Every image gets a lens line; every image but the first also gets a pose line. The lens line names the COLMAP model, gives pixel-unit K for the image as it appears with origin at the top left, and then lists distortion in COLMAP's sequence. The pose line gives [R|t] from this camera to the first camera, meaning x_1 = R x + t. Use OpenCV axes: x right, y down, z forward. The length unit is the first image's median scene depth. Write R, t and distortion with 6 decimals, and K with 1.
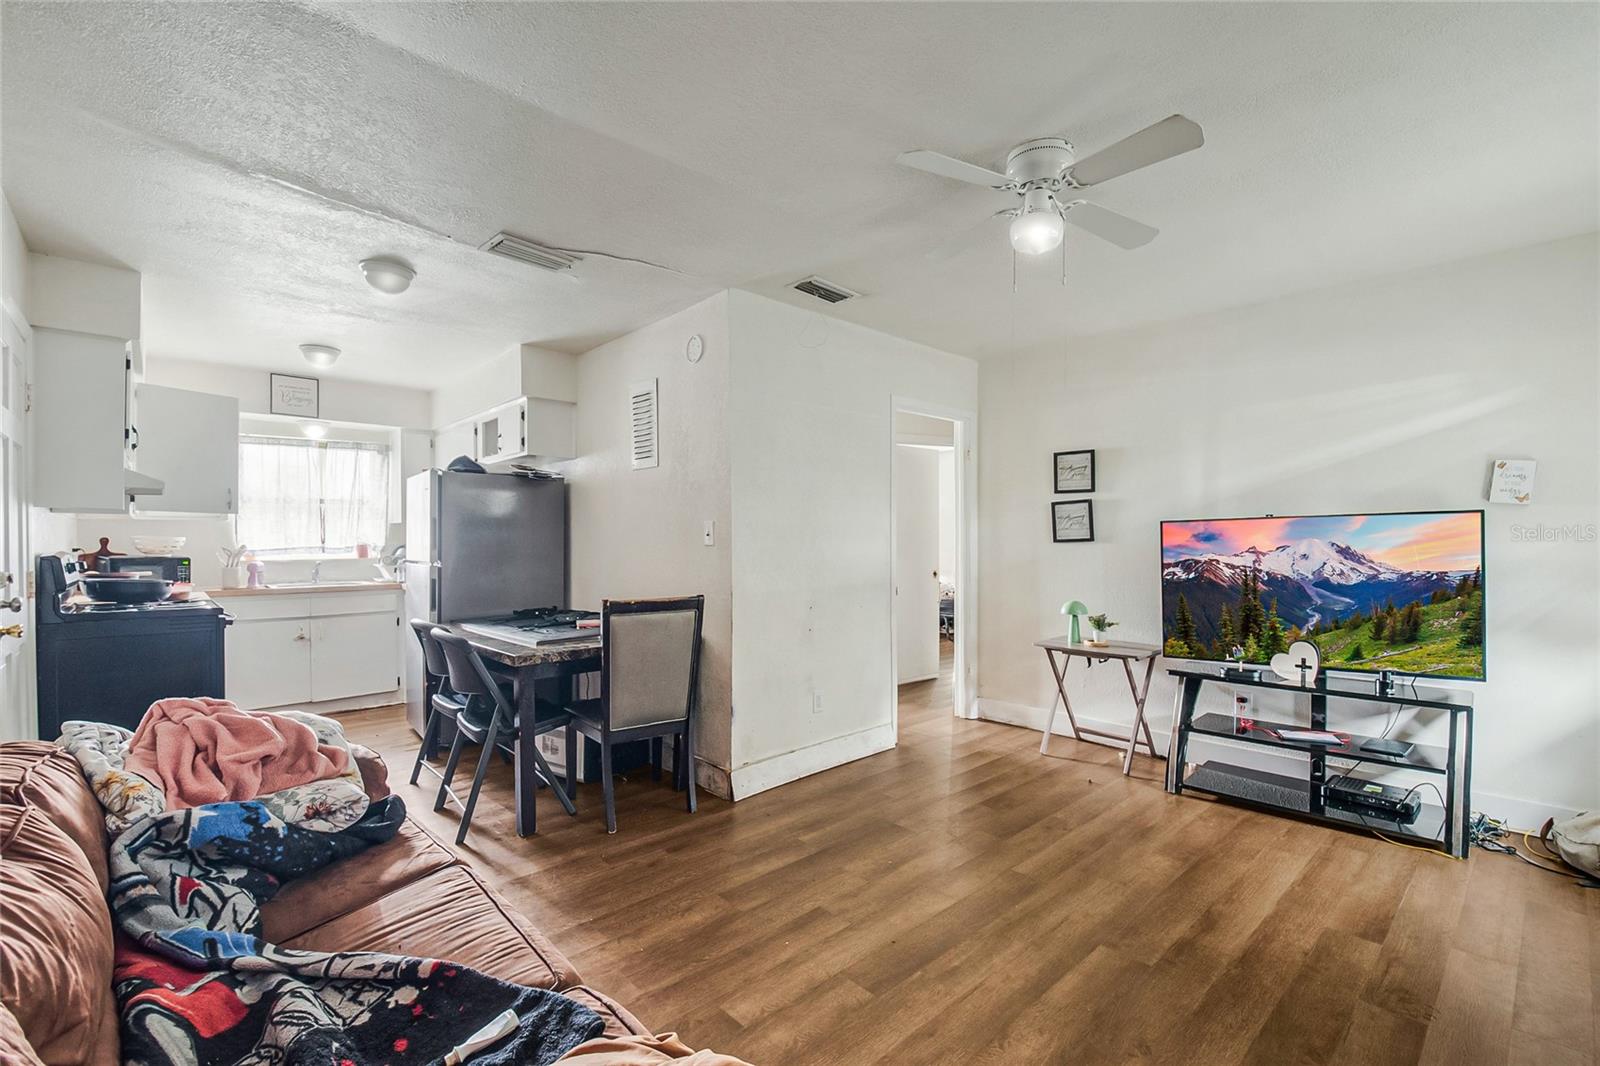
lens RADIAL K [[717.3, 0, 806.6], [0, 717.3, 541.4], [0, 0, 1]] dist [-0.003312, -0.000656]
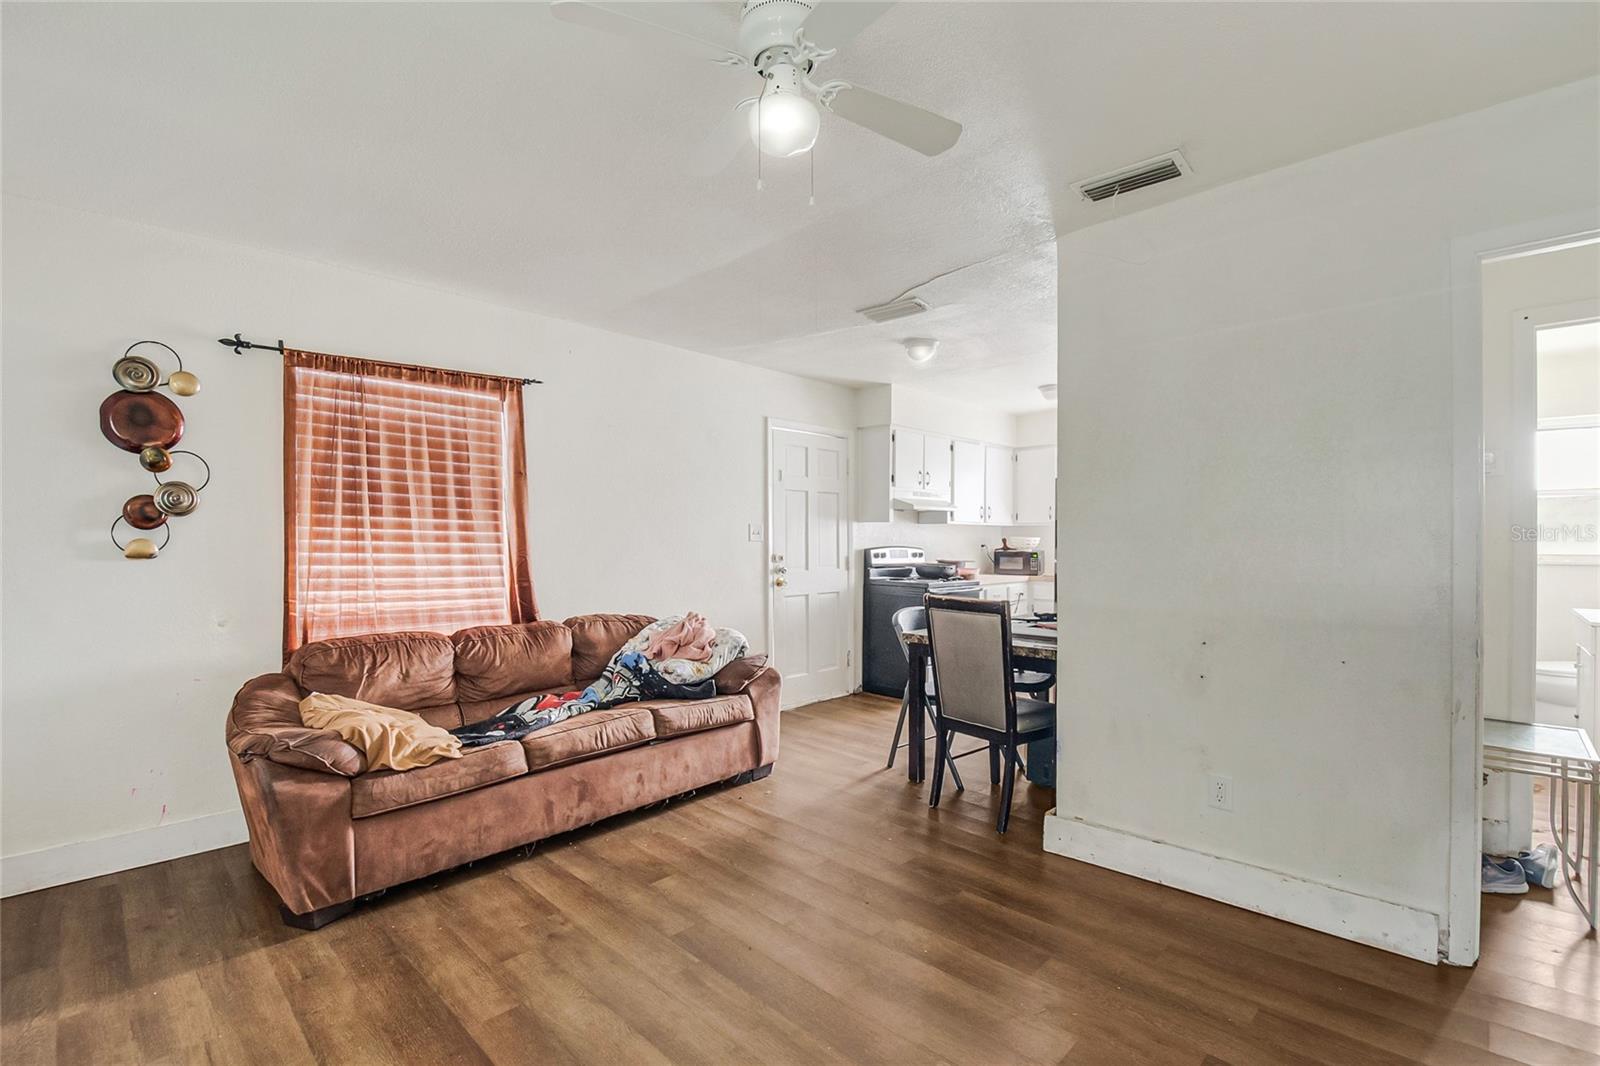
lens RADIAL K [[717.3, 0, 806.7], [0, 717.3, 537.6], [0, 0, 1]] dist [-0.003312, -0.000656]
pose [[0.029274, 0.004675, -0.999560, 0.815839], [0.000804, 0.999989, 0.004700, -0.009856], [0.999571, -0.000941, 0.029270, 0.771337]]
